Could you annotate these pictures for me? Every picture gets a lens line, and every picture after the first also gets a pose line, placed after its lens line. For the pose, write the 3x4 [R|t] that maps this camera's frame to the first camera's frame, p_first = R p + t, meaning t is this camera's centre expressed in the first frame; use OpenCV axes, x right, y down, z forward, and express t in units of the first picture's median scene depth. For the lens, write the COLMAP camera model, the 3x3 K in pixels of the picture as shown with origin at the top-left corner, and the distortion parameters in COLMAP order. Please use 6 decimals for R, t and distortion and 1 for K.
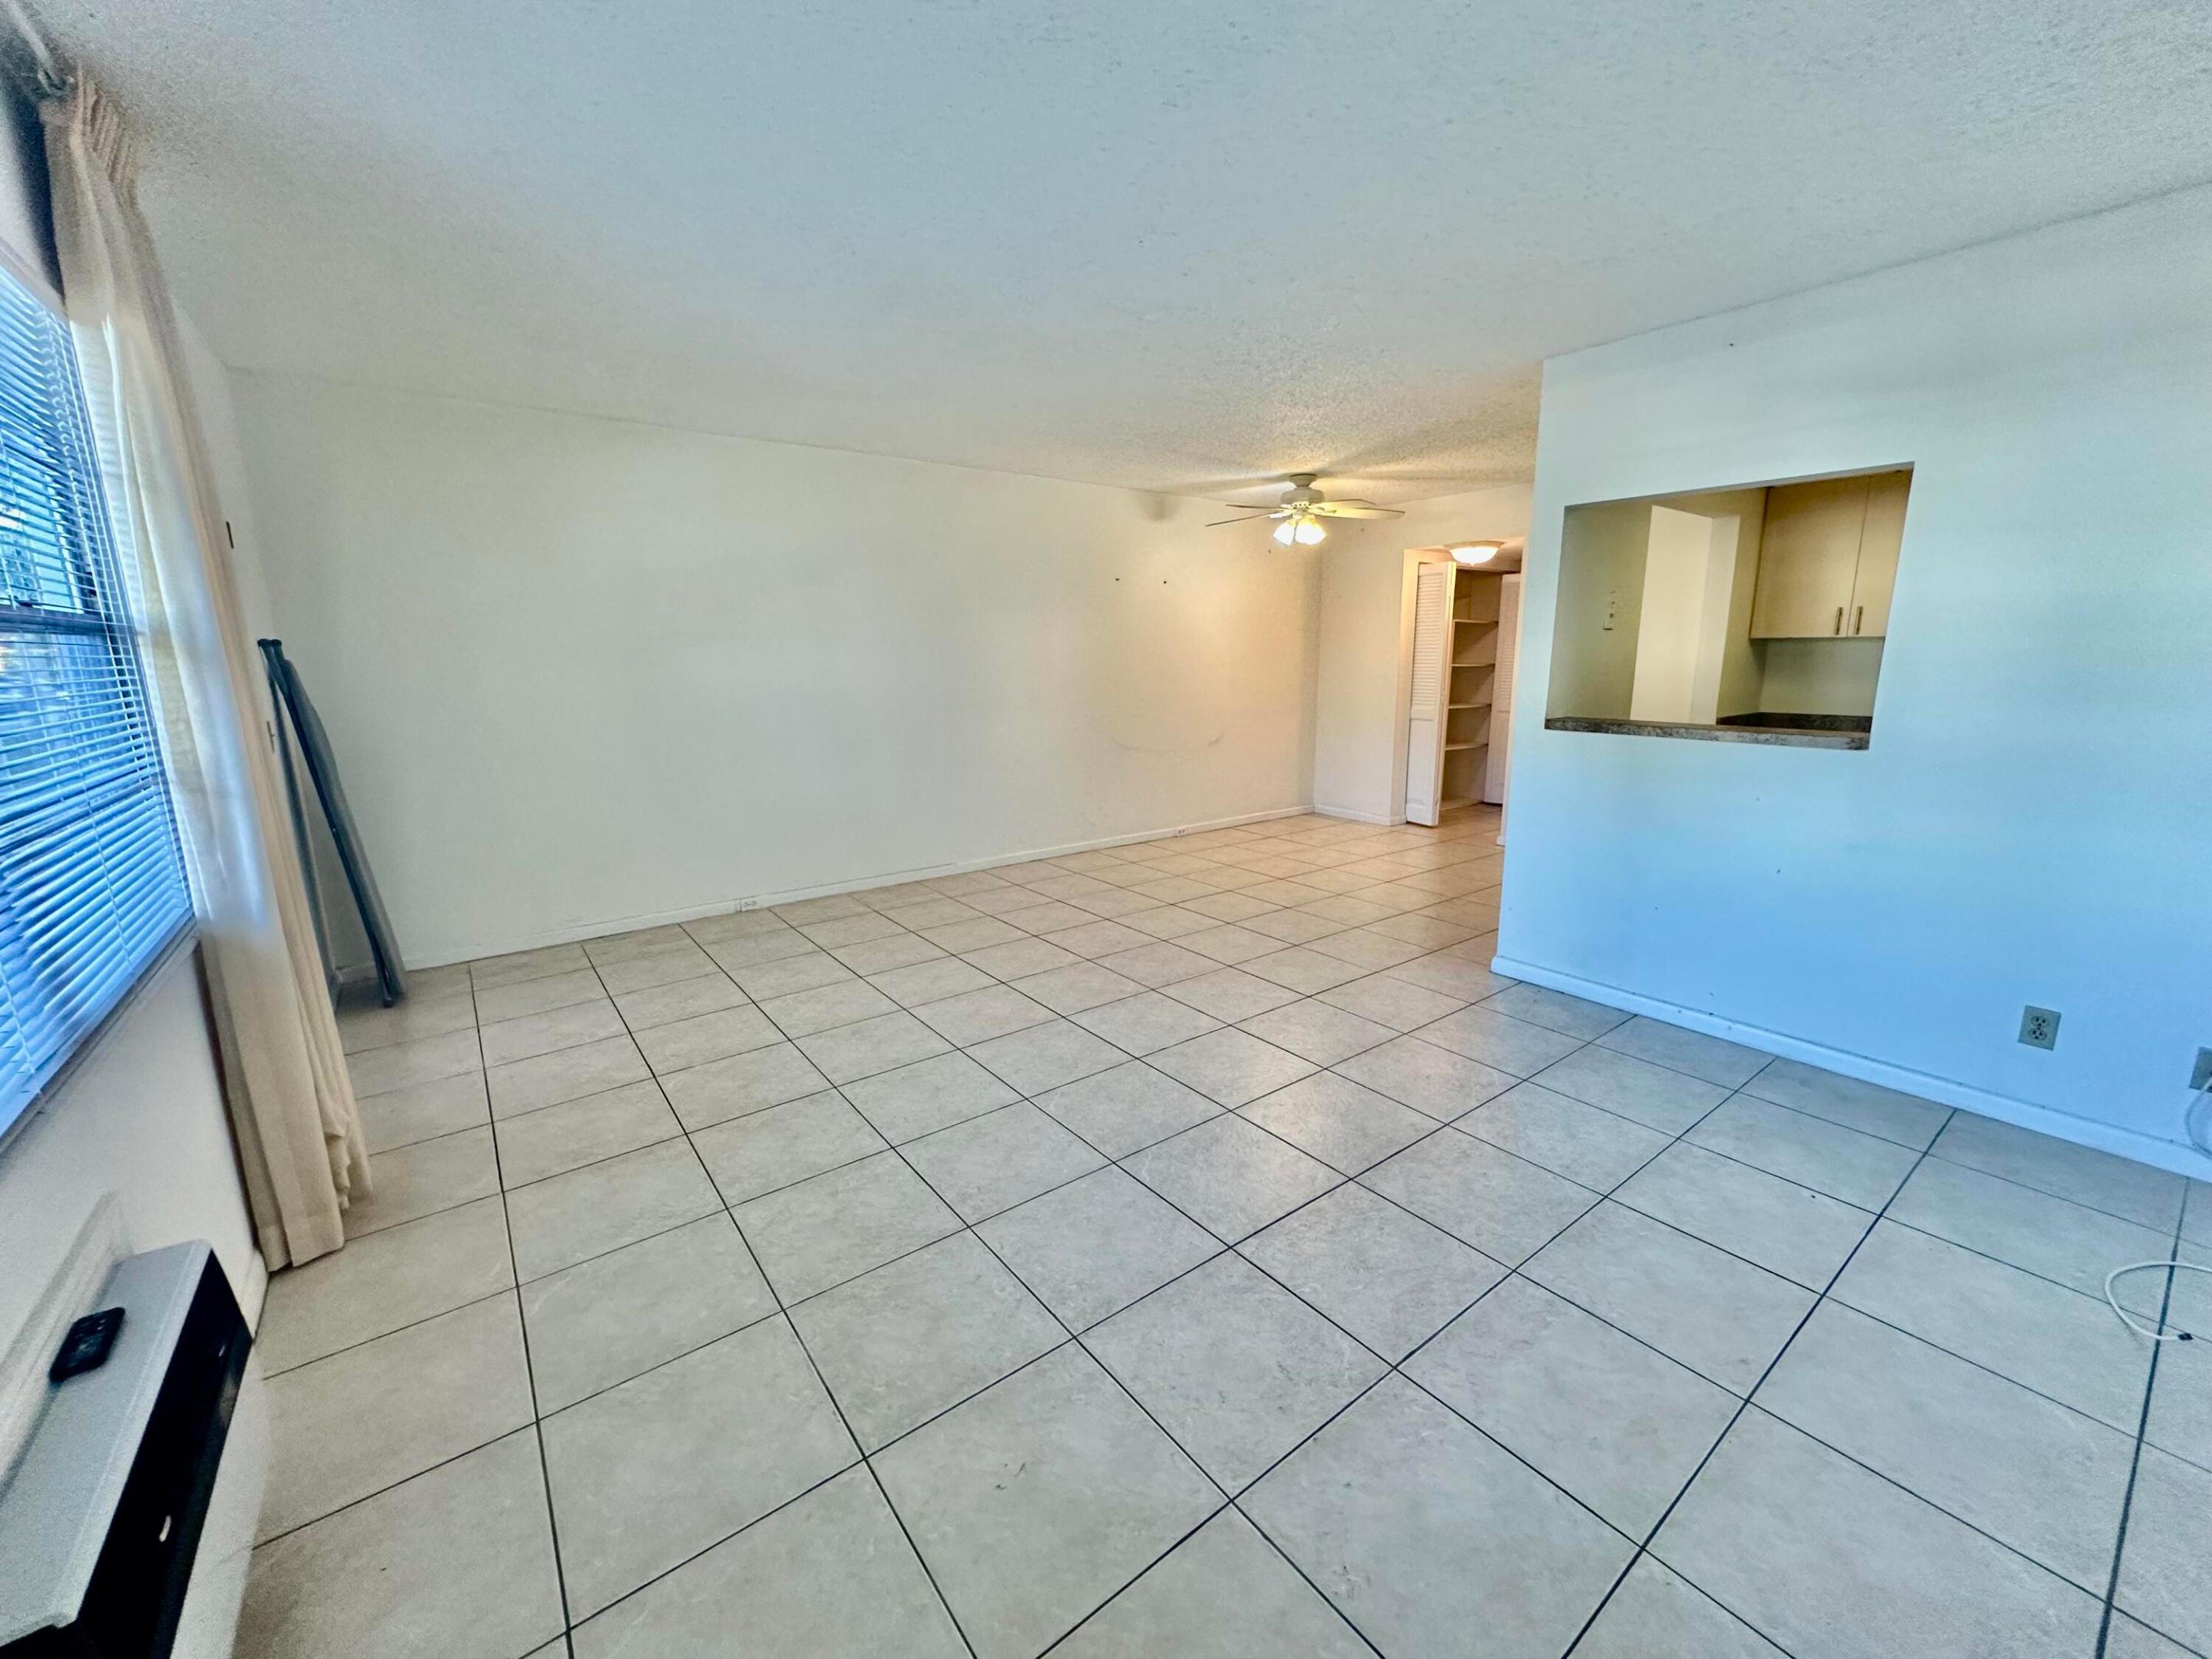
lens RADIAL K [[885.0, 0, 1114.7], [0, 885.0, 834.9], [0, 0, 1]] dist [0.001543, 0.000346]
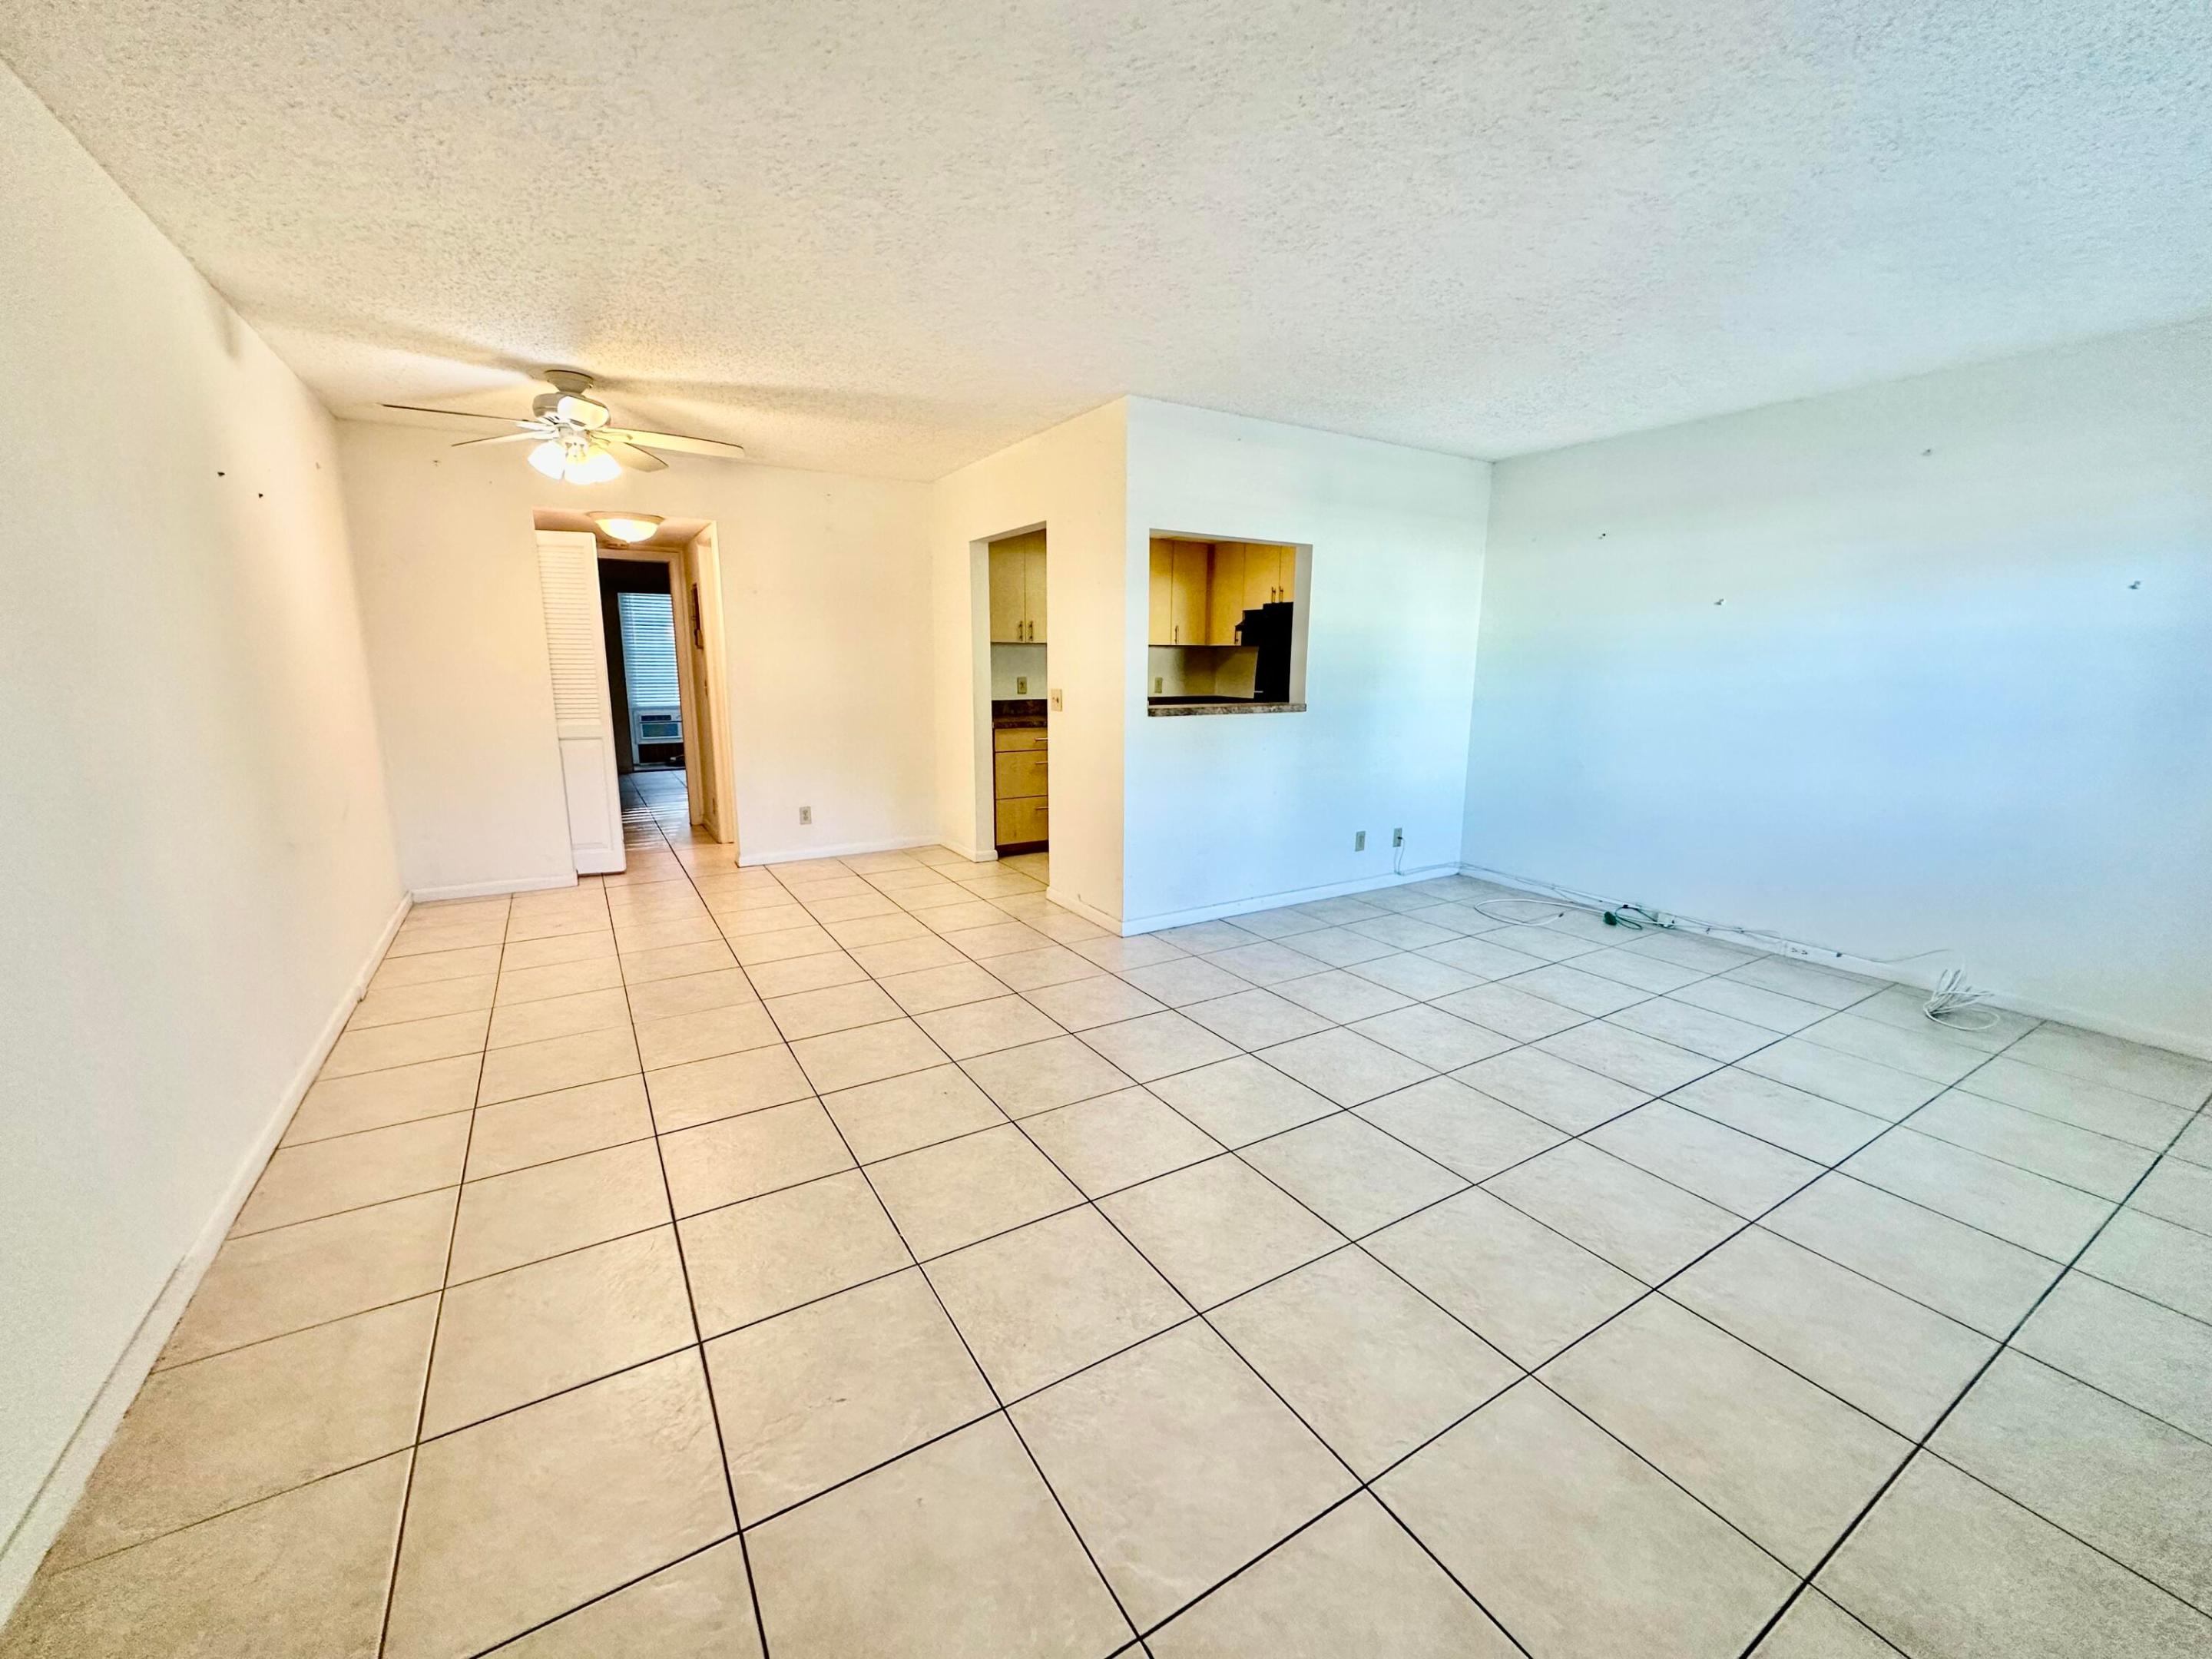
lens RADIAL K [[885.0, 0, 1099.7], [0, 885.0, 827.9], [0, 0, 1]] dist [0.001543, 0.000346]
pose [[0.102503, -0.182431, 0.977861, -0.747066], [0.192586, 0.968079, 0.160419, -0.189683], [-0.975912, 0.171879, 0.134365, 0.993328]]
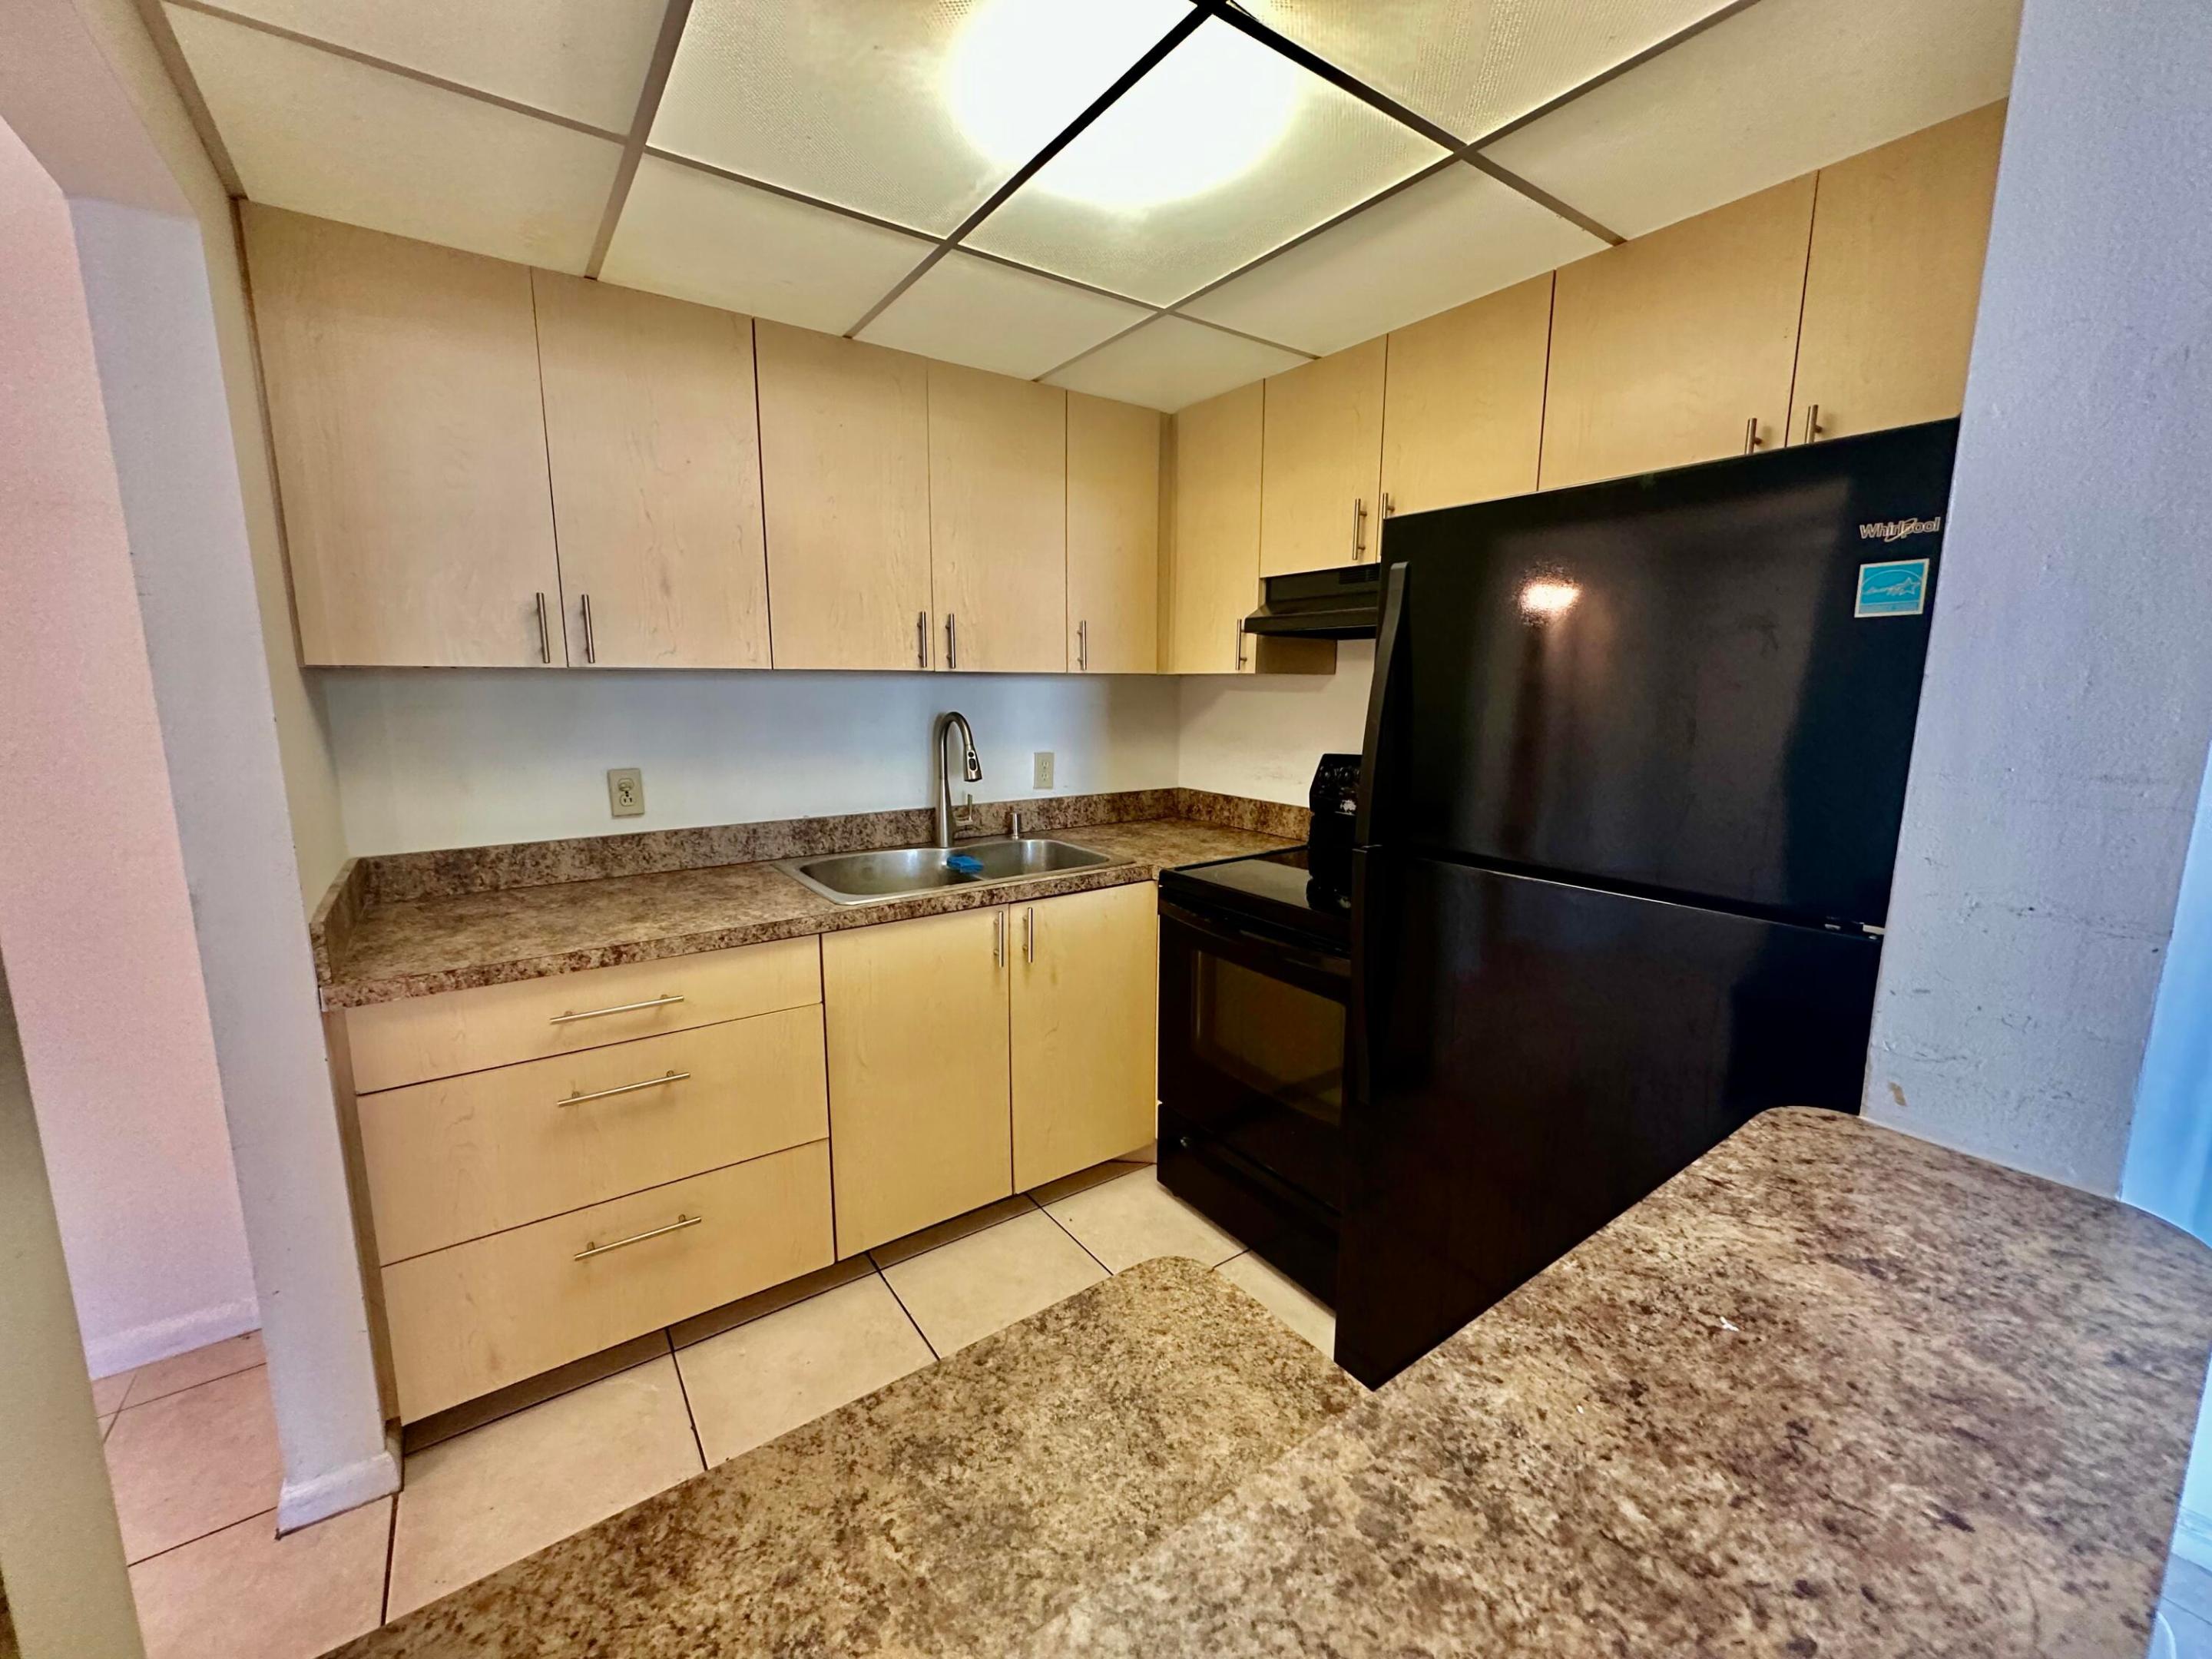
lens RADIAL K [[885.0, 0, 1108.3], [0, 885.0, 826.2], [0, 0, 1]] dist [0.001543, 0.000346]
pose [[0.042095, -0.151265, 0.987597, 0.545721], [0.197833, 0.970163, 0.140162, -0.210044], [-0.979331, 0.189479, 0.070764, 0.970978]]
